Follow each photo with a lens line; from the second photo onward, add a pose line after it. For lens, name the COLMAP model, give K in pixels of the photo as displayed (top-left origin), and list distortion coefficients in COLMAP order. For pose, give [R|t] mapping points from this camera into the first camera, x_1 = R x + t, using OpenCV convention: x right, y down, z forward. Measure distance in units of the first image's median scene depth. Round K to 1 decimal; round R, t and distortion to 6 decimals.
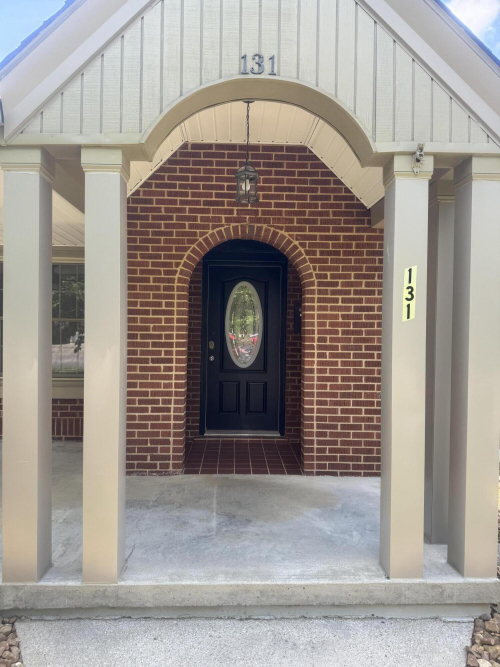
lens RADIAL K [[471.5, 0, 250.0], [0, 471.5, 333.5], [0, 0, 1]] dist [0.089513, -0.089750]
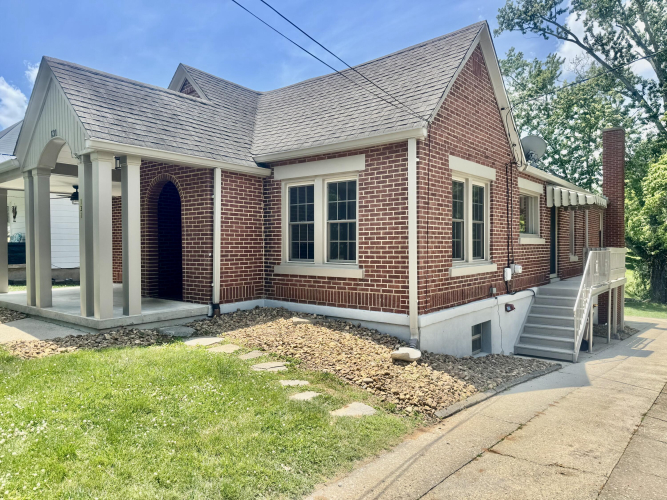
lens RADIAL K [[464.5, 0, 330.5], [0, 464.5, 254.2], [0, 0, 1]] dist [0.070146, -0.090244]
pose [[0.761101, -0.004003, -0.648621, 1.846131], [0.011936, 0.999898, 0.007835, 0.101372], [0.648524, -0.013706, 0.761071, -0.047143]]
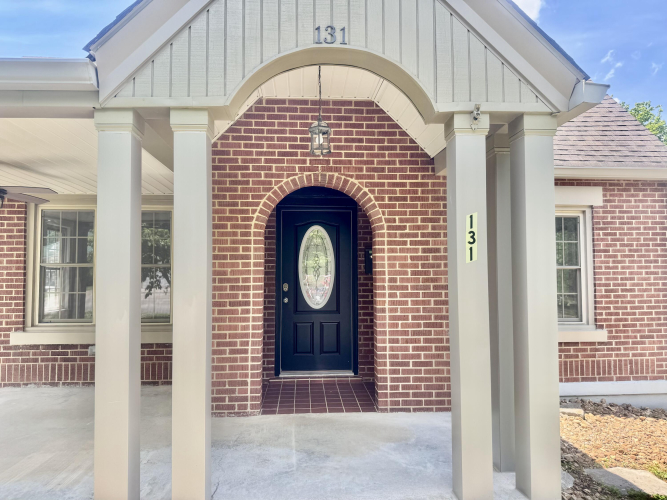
lens RADIAL K [[467.1, 0, 333.5], [0, 467.1, 250.0], [0, 0, 1]] dist [0.098784, -0.133502]
pose [[0.999350, -0.016646, 0.031962, -0.011149], [0.018348, 0.998387, -0.053736, -0.000817], [-0.031016, 0.054287, 0.998044, -0.041357]]
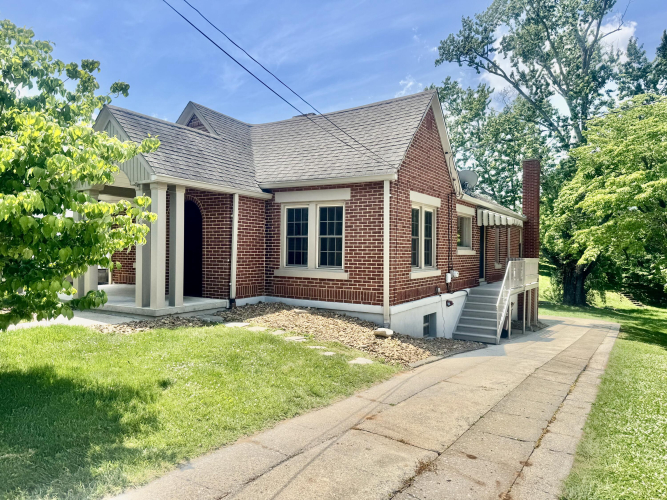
lens RADIAL K [[464.5, 0, 330.5], [0, 464.5, 254.2], [0, 0, 1]] dist [0.070146, -0.090244]
pose [[0.837176, 0.000183, -0.546933, 2.017728], [-0.001773, 0.999996, -0.002378, 0.084178], [0.546930, 0.002960, 0.837173, -0.649924]]
